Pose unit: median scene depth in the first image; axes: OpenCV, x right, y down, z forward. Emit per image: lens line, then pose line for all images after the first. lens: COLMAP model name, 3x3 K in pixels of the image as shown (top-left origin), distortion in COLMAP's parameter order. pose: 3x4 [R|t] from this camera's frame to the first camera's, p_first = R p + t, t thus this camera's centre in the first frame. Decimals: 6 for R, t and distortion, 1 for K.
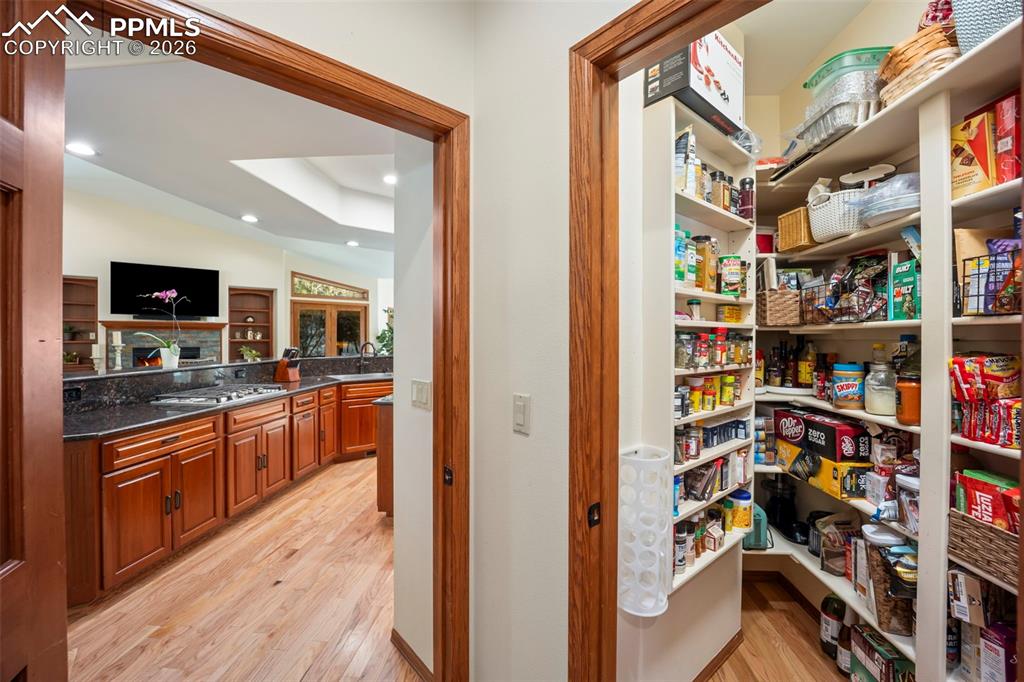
lens RADIAL K [[418.4, 0, 515.4], [0, 418.4, 340.5], [0, 0, 1]] dist [-0.022355, -0.000020]
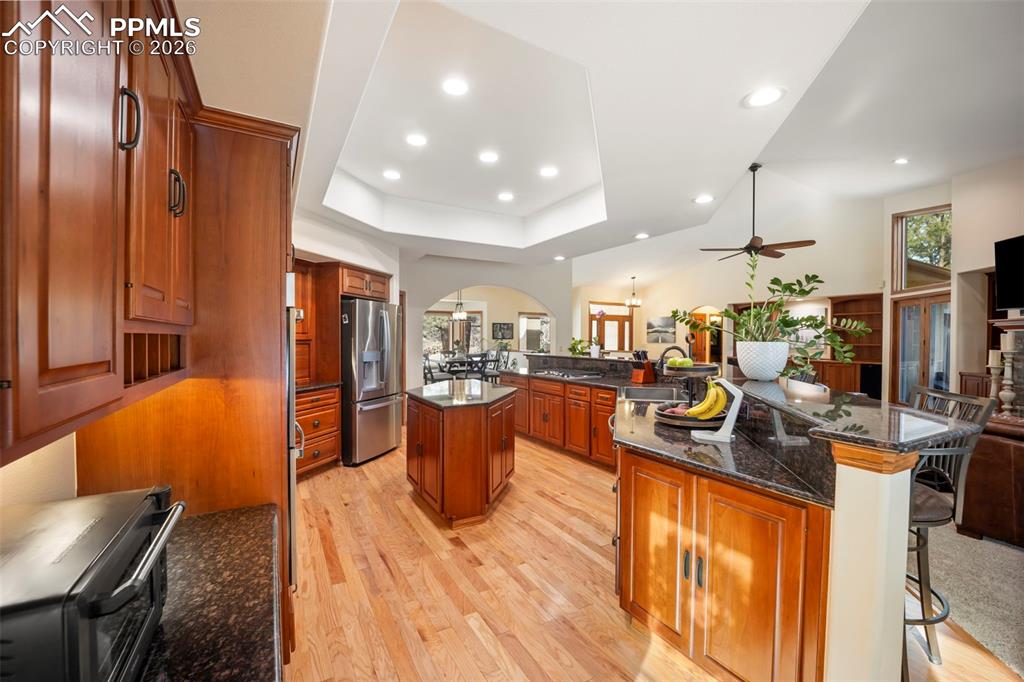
lens RADIAL K [[418.4, 0, 518.2], [0, 418.4, 341.0], [0, 0, 1]] dist [-0.022355, -0.000020]
pose [[-0.818211, -0.002358, -0.574913, 0.167142], [-0.009903, 0.999901, 0.009992, -0.005276], [0.574833, 0.013869, -0.818153, 0.953281]]
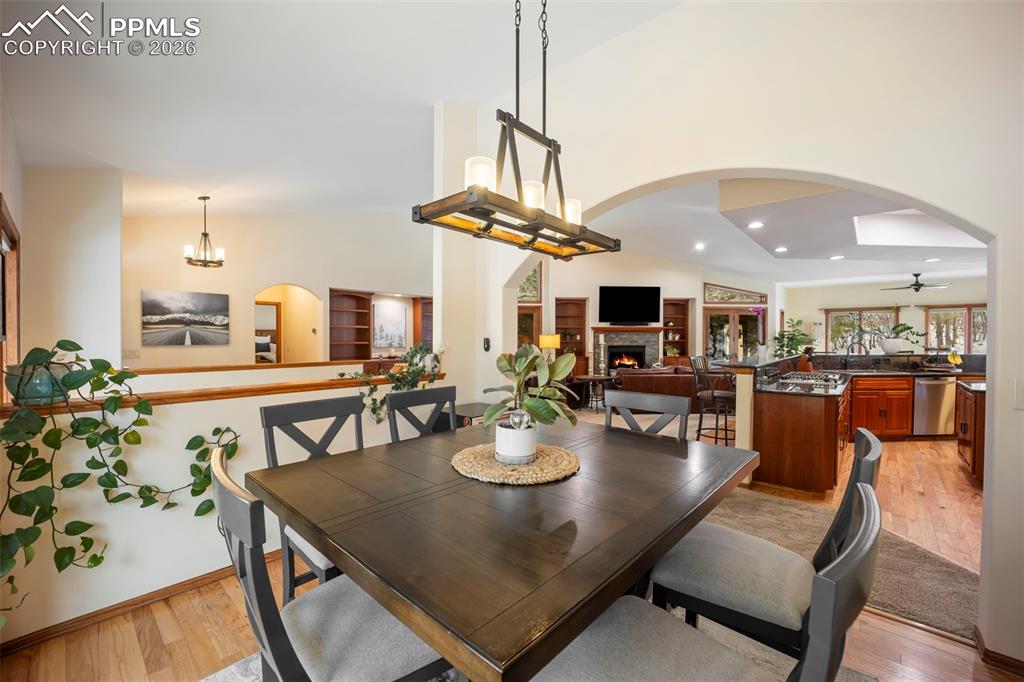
lens RADIAL K [[418.4, 0, 515.0], [0, 418.4, 340.8], [0, 0, 1]] dist [-0.022355, -0.000020]
pose [[0.791461, 0.002188, -0.611216, -0.270165], [-0.003050, 0.999995, -0.000369, 0.002682], [0.611212, 0.002156, 0.791464, -0.315349]]
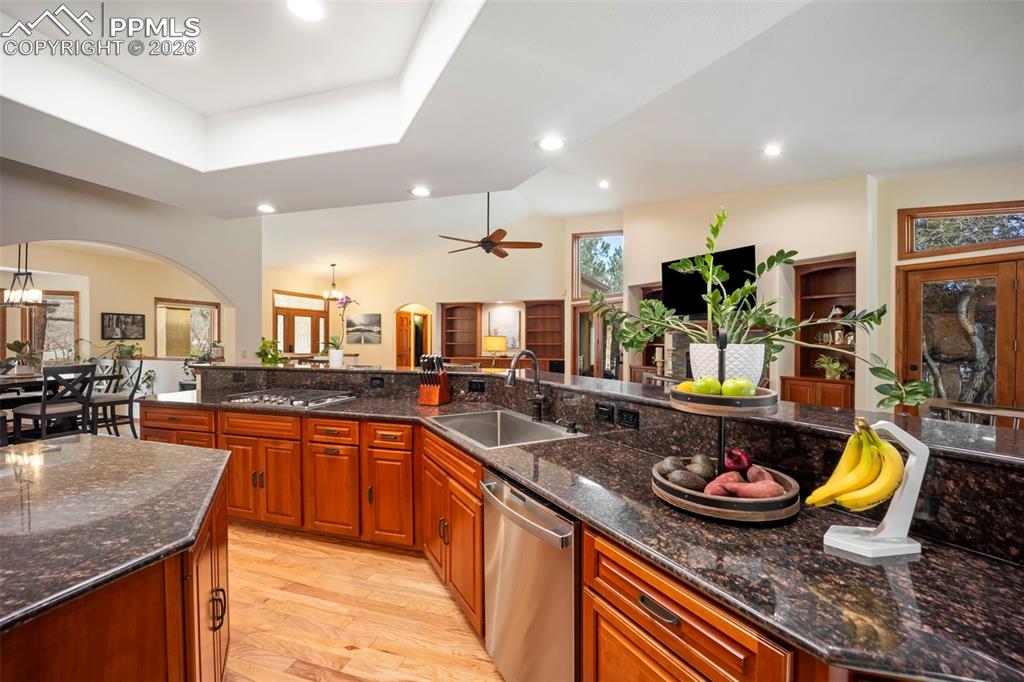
lens RADIAL K [[418.4, 0, 510.8], [0, 418.4, 340.4], [0, 0, 1]] dist [-0.022355, -0.000020]
pose [[-0.209702, -0.000657, -0.977765, 0.060775], [-0.009753, 0.999951, 0.001420, -0.004409], [0.977717, 0.009834, -0.209698, 0.727446]]
